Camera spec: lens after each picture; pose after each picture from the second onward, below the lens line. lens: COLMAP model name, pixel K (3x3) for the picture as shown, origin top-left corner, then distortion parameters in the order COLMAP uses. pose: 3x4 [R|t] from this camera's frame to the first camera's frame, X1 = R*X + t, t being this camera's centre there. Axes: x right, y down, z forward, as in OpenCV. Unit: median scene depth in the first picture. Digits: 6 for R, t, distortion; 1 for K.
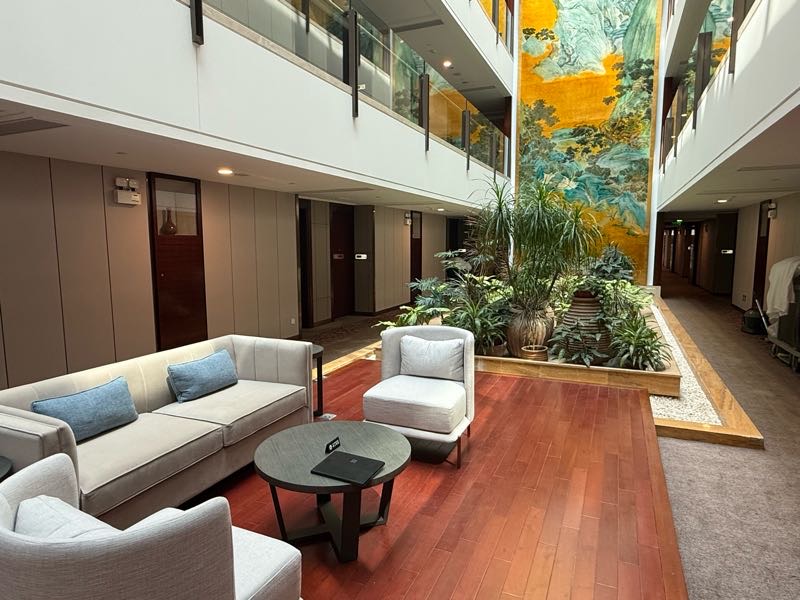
lens RADIAL K [[494.0, 0, 400.0], [0, 494.0, 300.0], [0, 0, 1]] dist [0.003127, 0.001067]
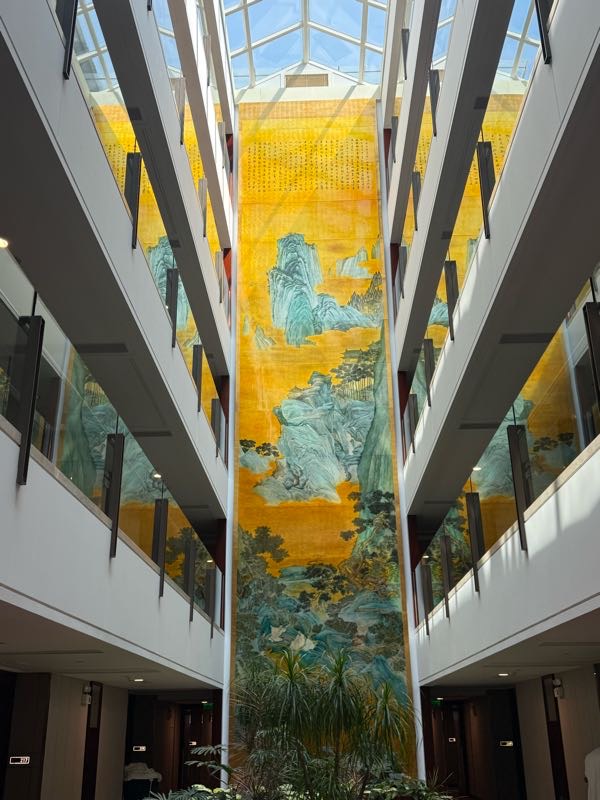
lens RADIAL K [[799.8, 0, 300.0], [0, 799.8, 400.0], [0, 0, 1]] dist [0.129694, -0.269826]
pose [[0.925405, 0.134456, 0.354326, -0.130994], [0.054515, 0.877997, -0.475552, 0.012747], [-0.375038, 0.459394, 0.805173, -0.103631]]
